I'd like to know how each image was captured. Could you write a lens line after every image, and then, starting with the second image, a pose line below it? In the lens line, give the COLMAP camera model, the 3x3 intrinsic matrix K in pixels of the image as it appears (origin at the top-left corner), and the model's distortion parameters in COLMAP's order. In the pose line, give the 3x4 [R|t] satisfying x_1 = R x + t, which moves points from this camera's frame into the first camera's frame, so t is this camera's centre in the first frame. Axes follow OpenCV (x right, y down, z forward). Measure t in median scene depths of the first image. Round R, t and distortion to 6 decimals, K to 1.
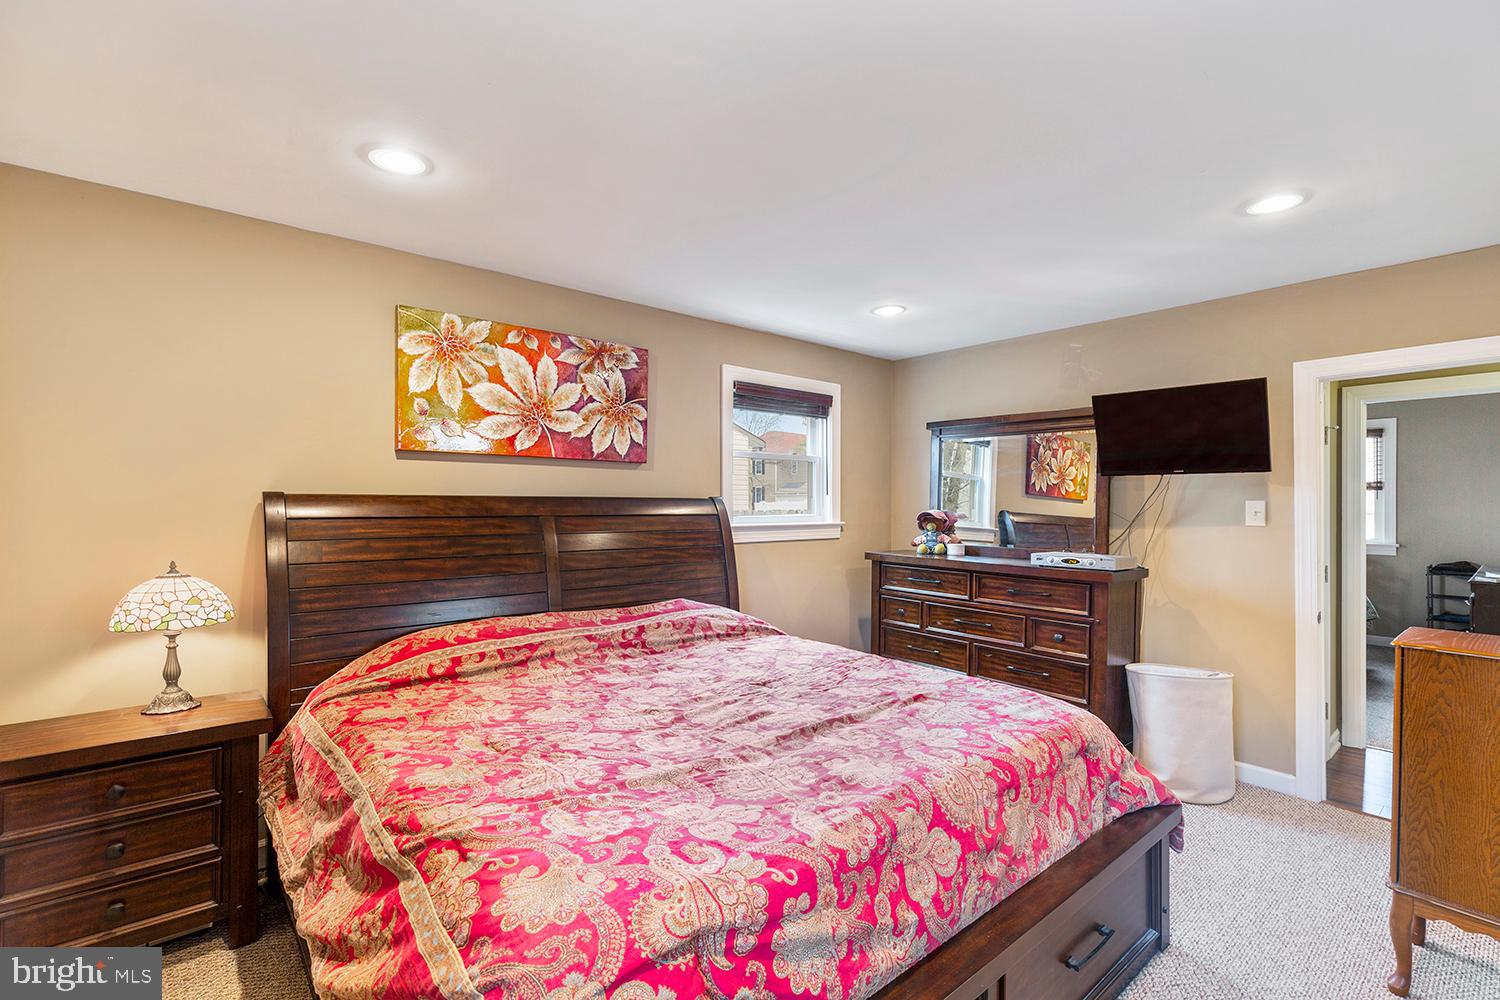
lens RADIAL K [[666.6, 0, 758.7], [0, 666.6, 502.9], [0, 0, 1]] dist [0.001491, -0.002743]
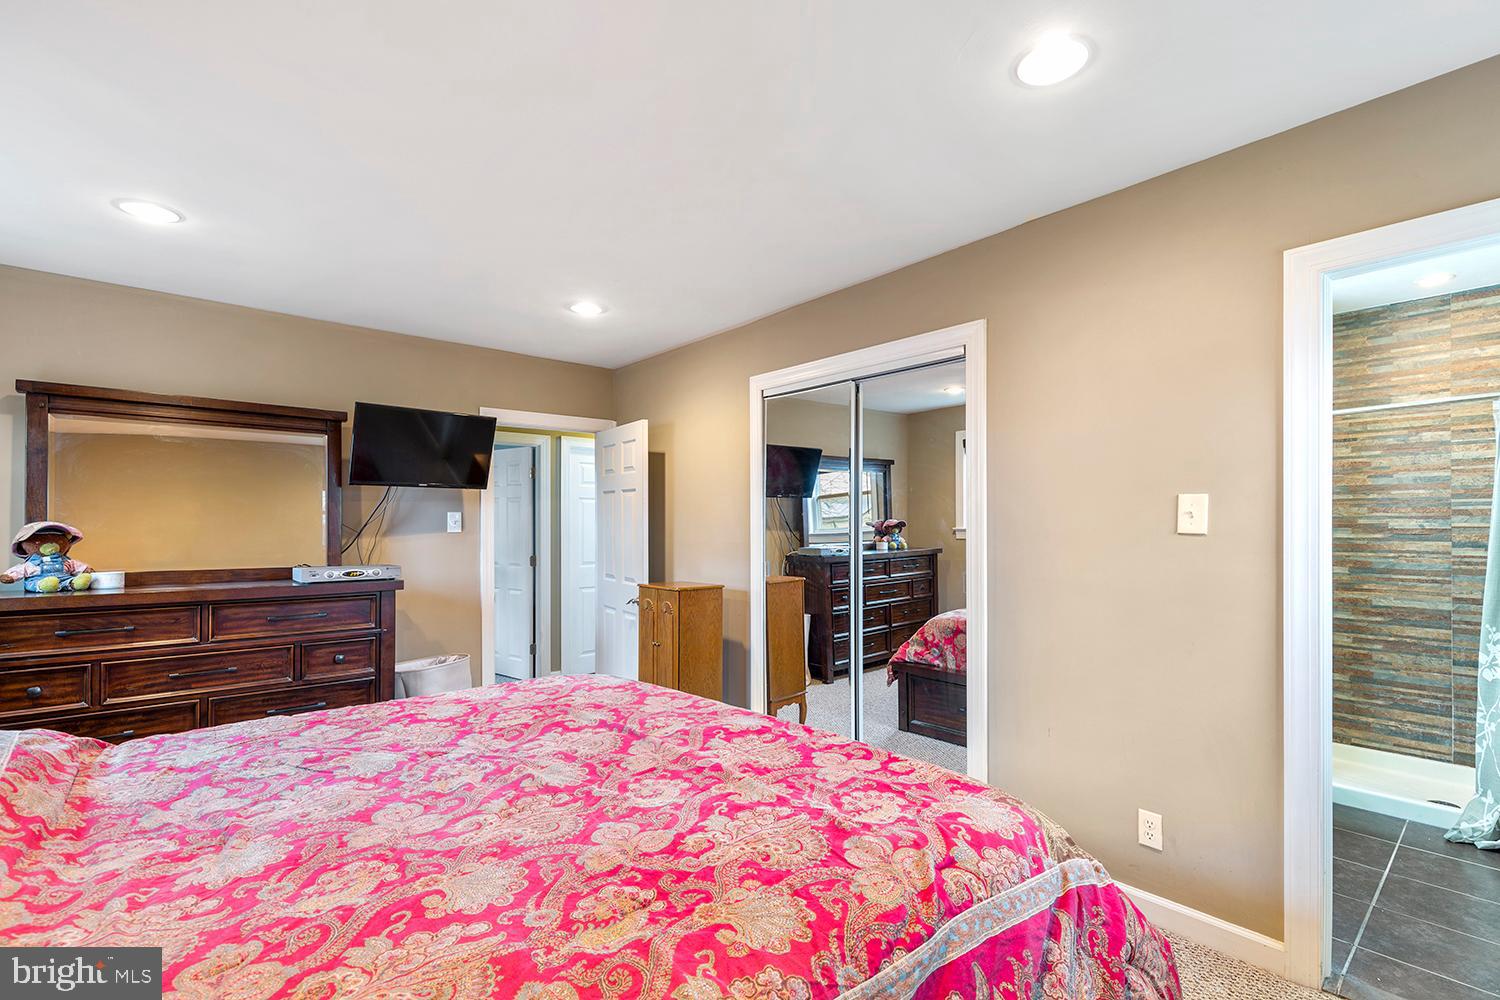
lens RADIAL K [[666.6, 0, 750.3], [0, 666.6, 523.8], [0, 0, 1]] dist [0.001491, -0.002743]
pose [[0.022080, -0.006664, 0.999734, -0.441490], [0.000222, 0.999978, 0.006660, 0.009164], [-0.999756, 0.000075, 0.022081, 0.395466]]
